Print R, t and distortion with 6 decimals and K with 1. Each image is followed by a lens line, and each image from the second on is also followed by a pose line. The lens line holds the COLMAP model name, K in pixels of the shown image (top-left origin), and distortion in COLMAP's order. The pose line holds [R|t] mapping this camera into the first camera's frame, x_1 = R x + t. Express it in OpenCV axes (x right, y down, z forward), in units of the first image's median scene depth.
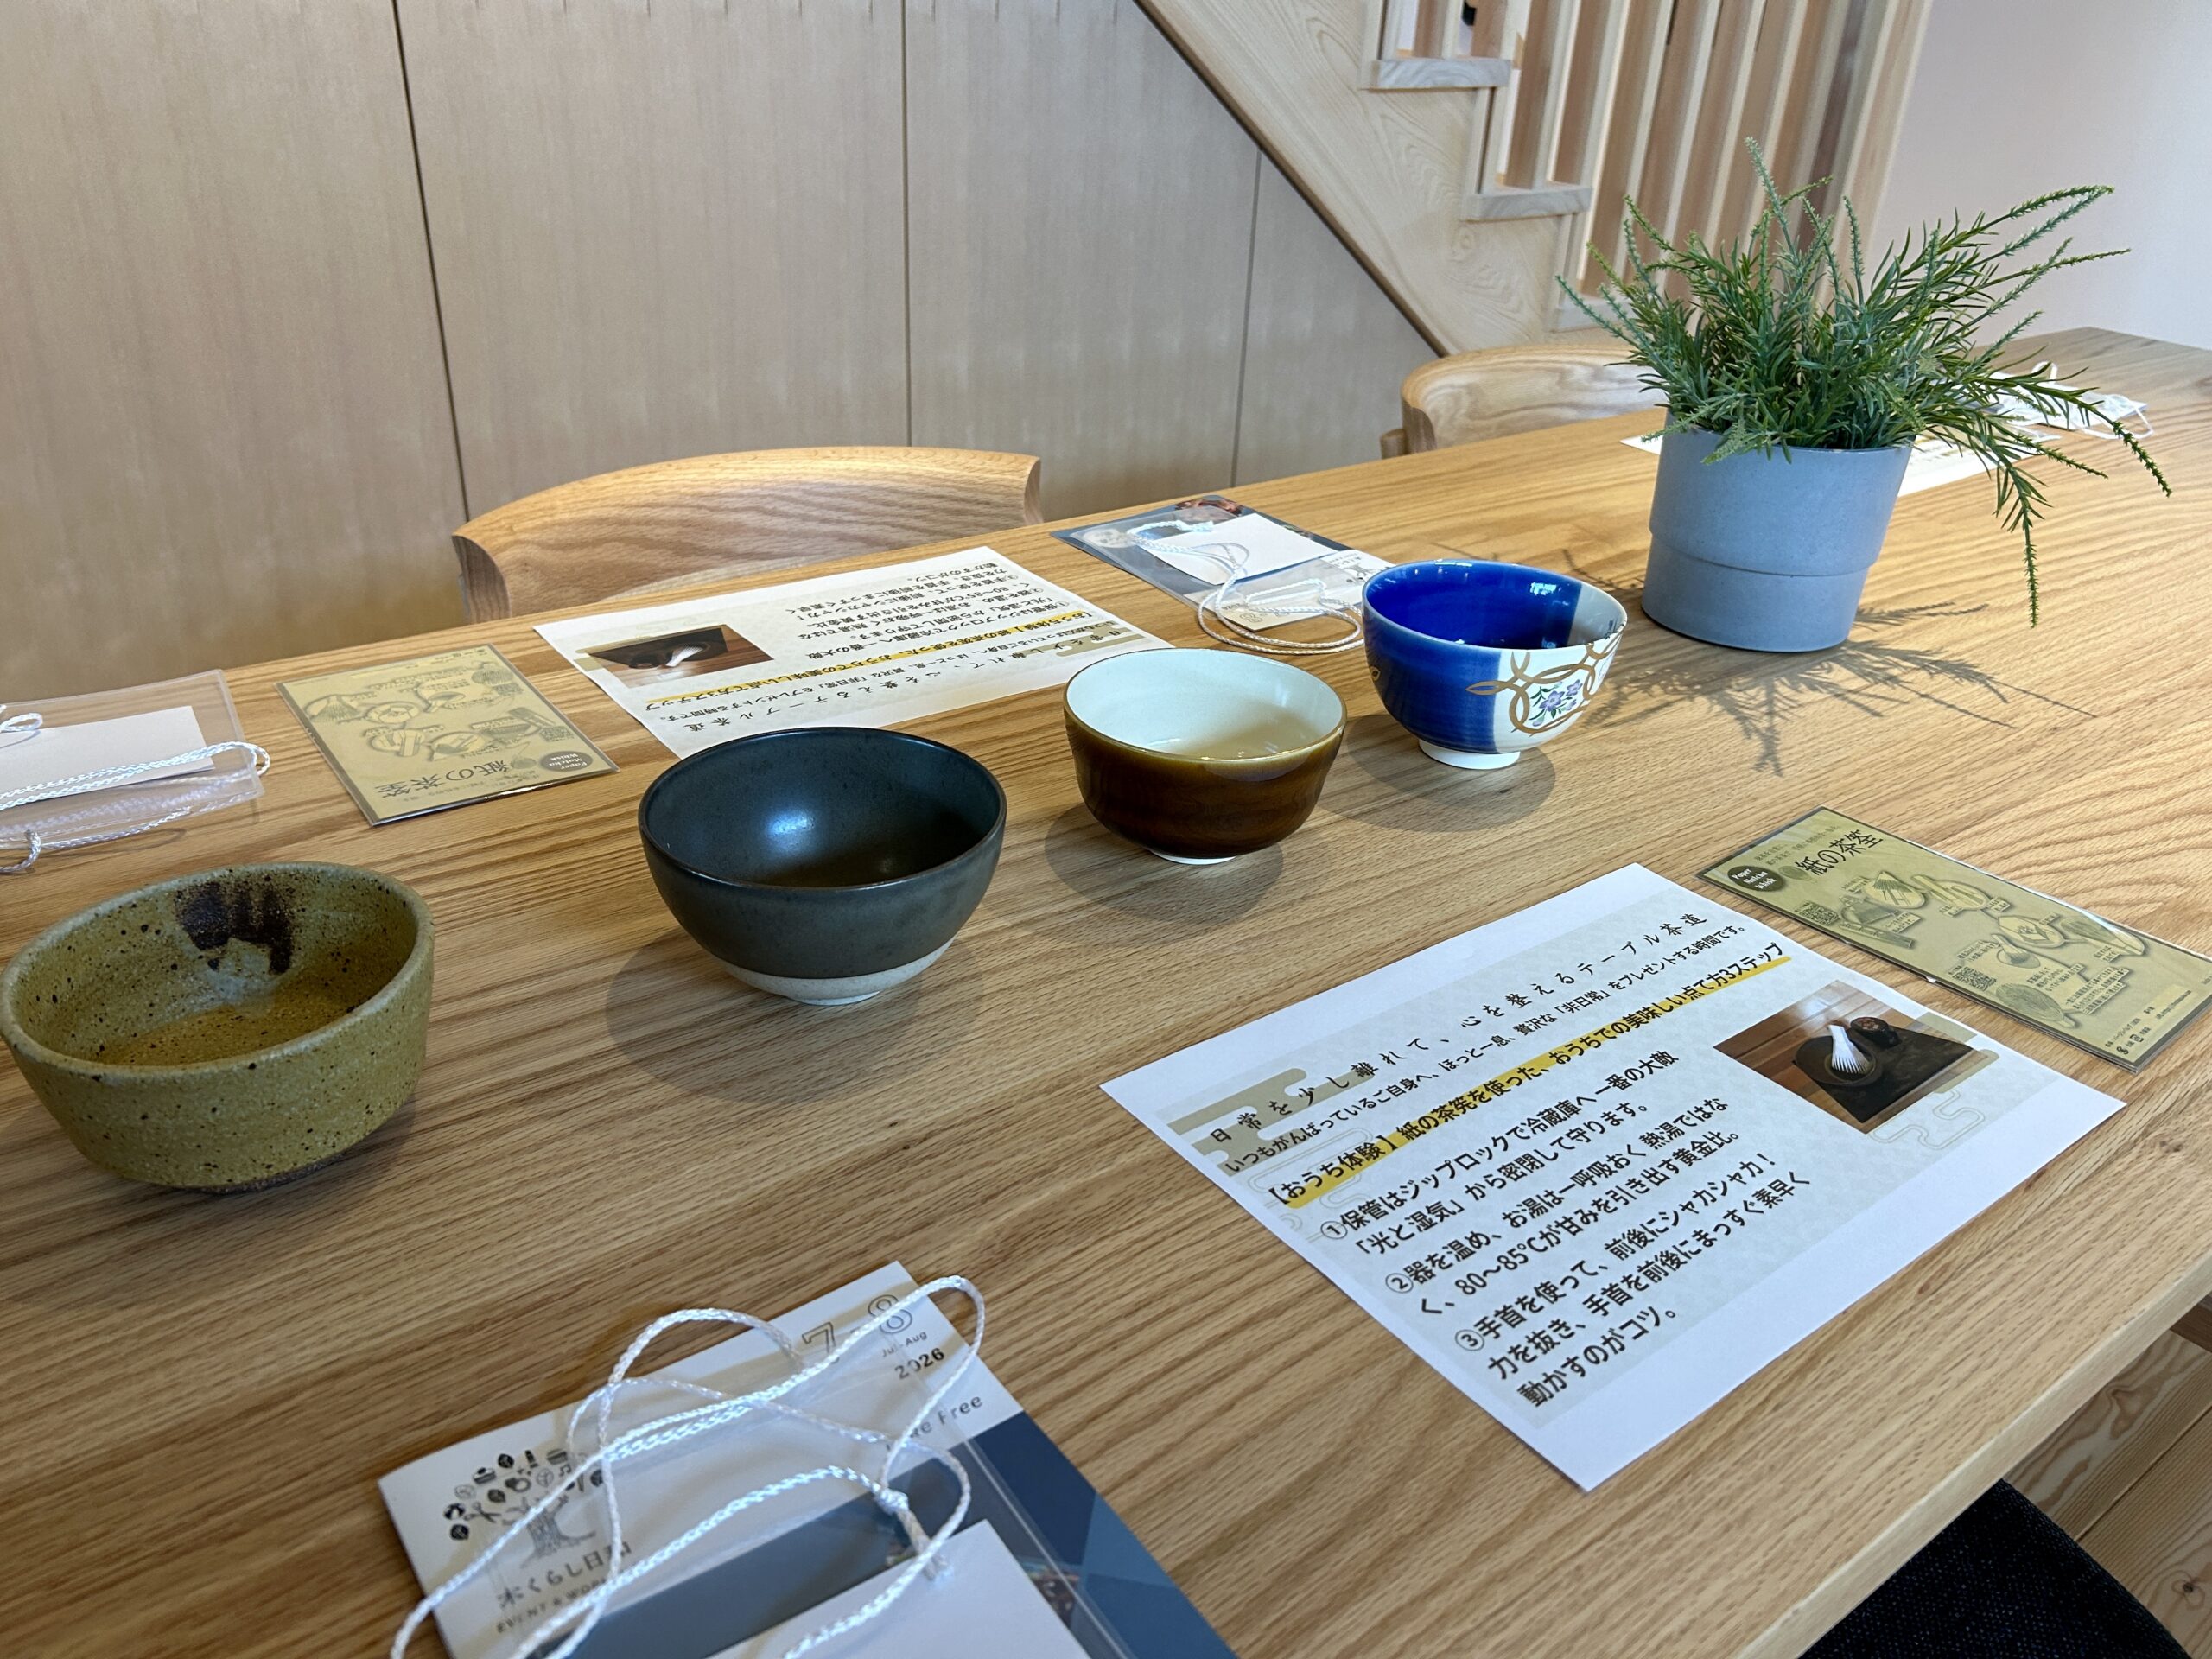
lens RADIAL K [[1682.3, 0, 1118.9], [0, 1682.3, 828.8], [0, 0, 1]] dist [0.040381, -0.045954]
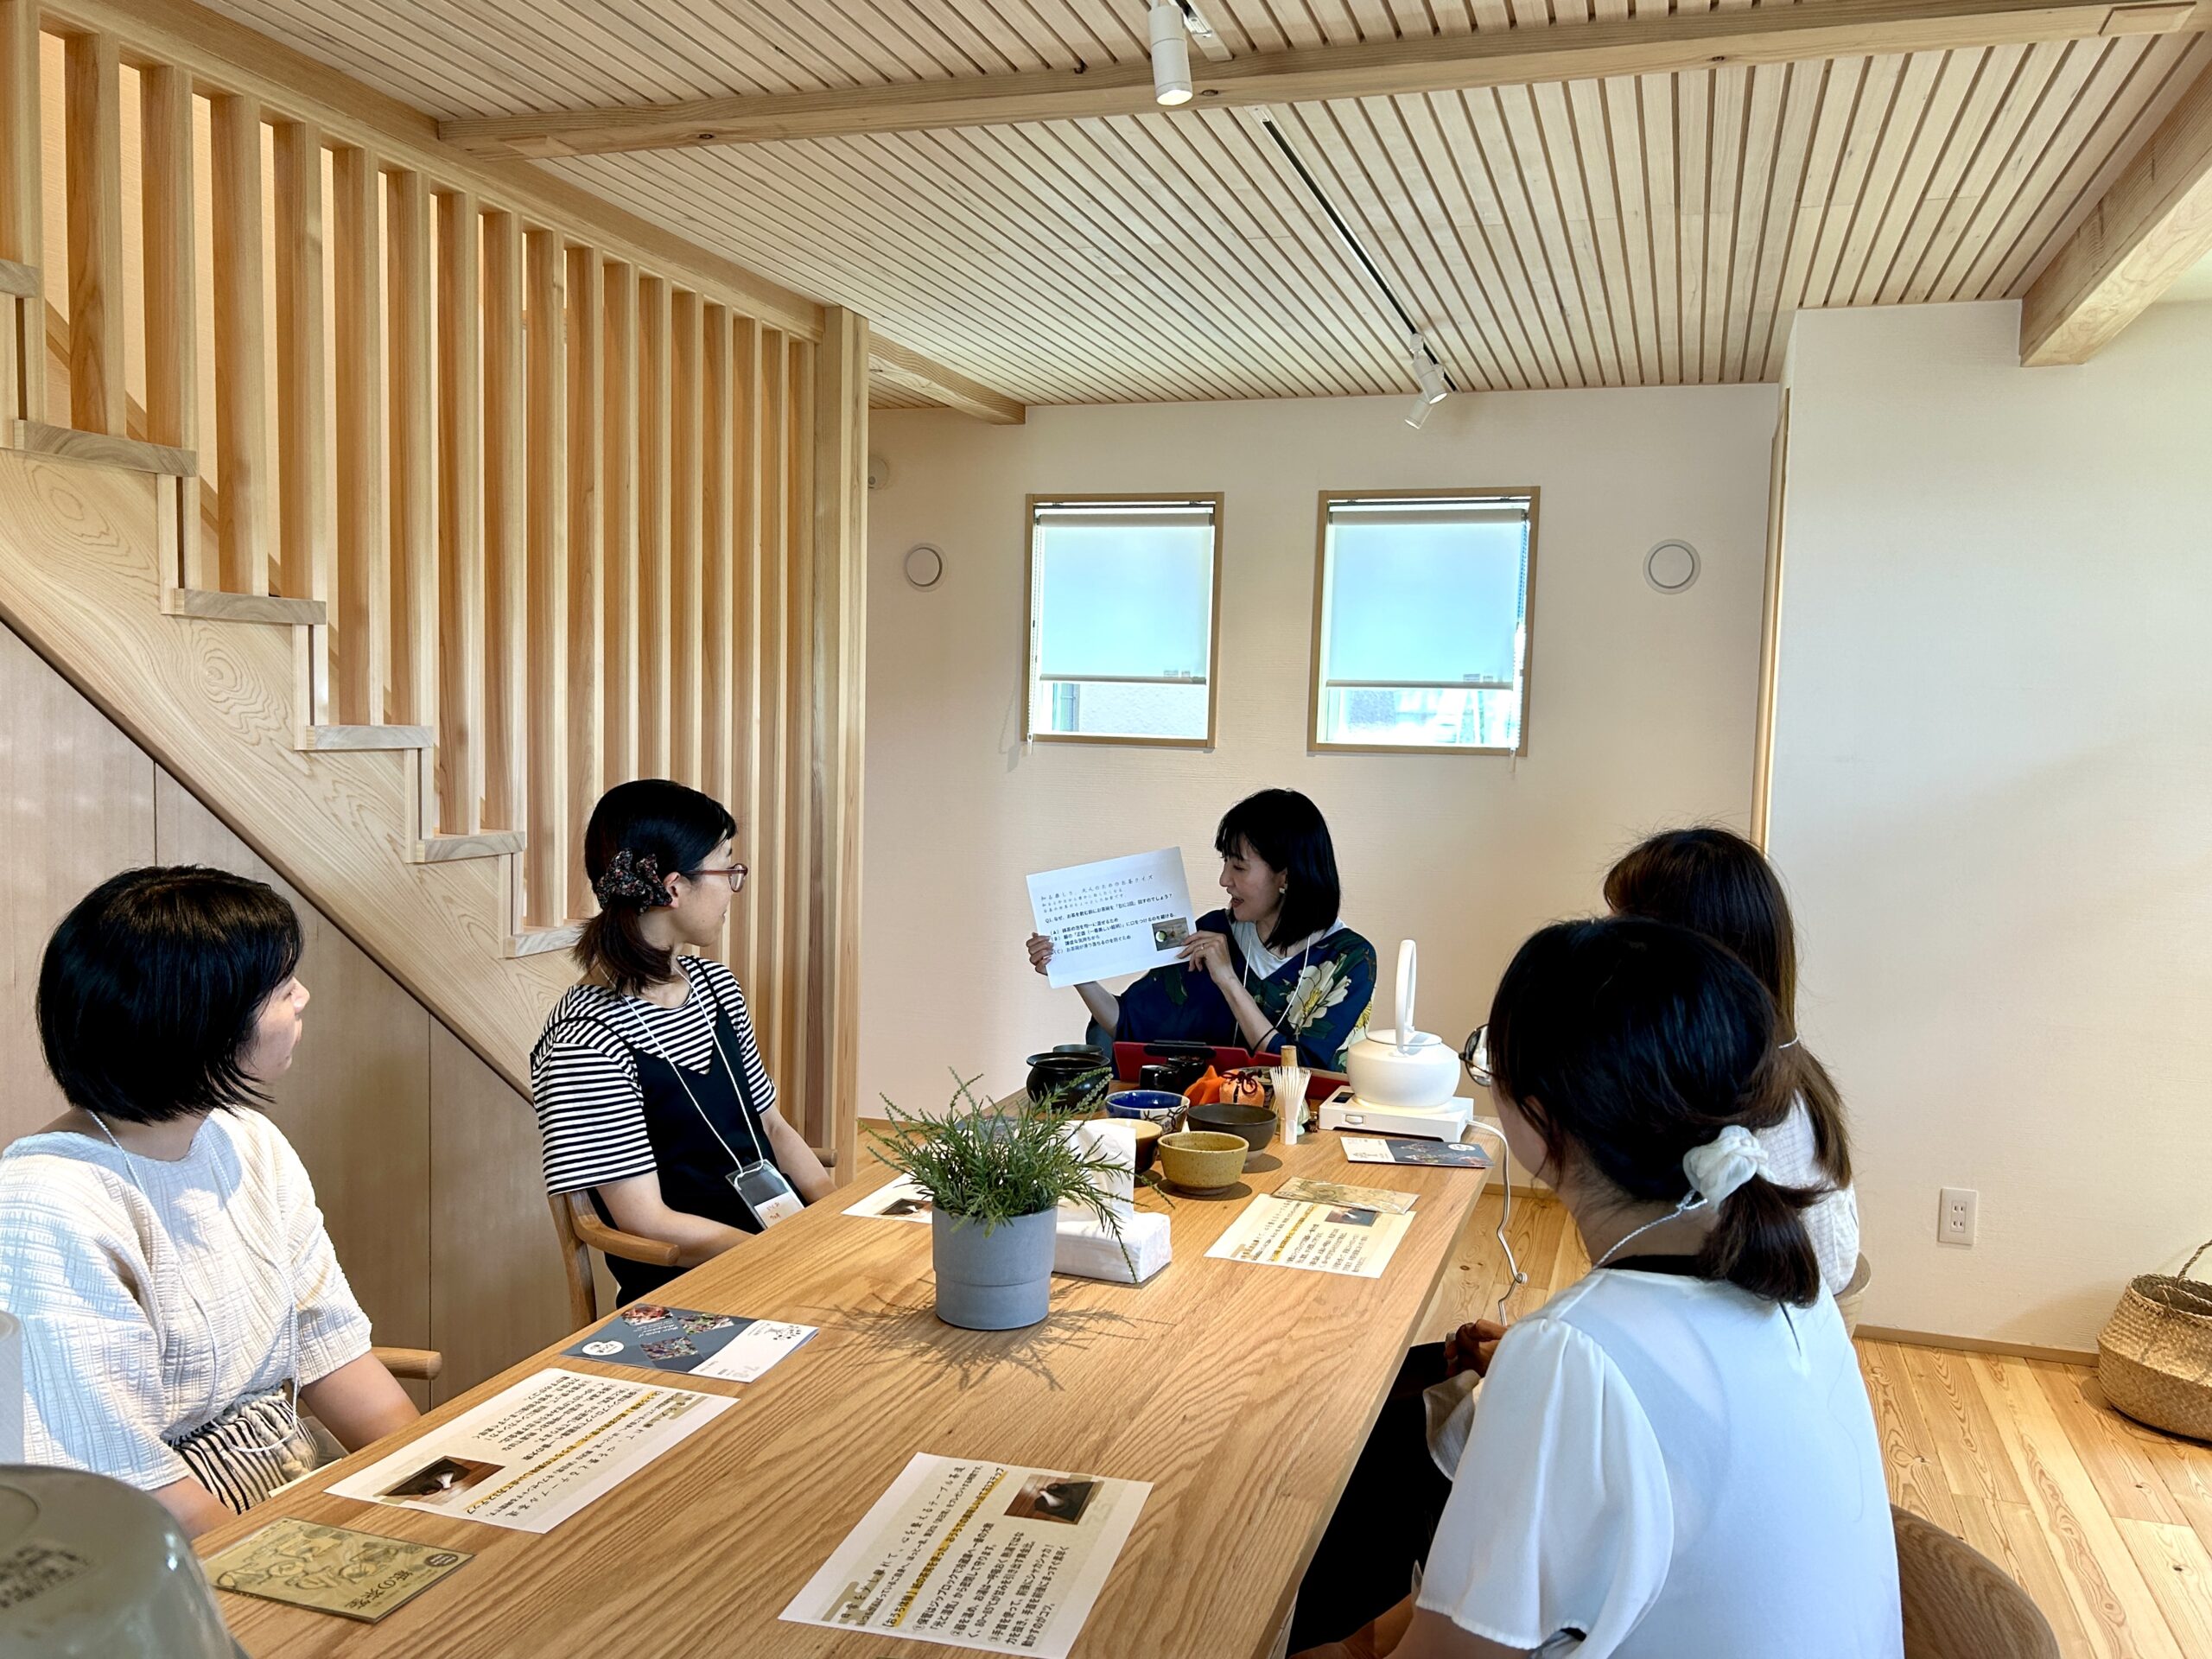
lens RADIAL K [[1816.3, 0, 1104.5], [0, 1816.3, 847.8], [0, 0, 1]] dist [0.048161, -0.059399]
pose [[0.824497, -0.070132, 0.561504, -0.618861], [0.275300, 0.916653, -0.289752, 0.014915], [-0.494384, 0.393482, 0.775085, -0.784546]]
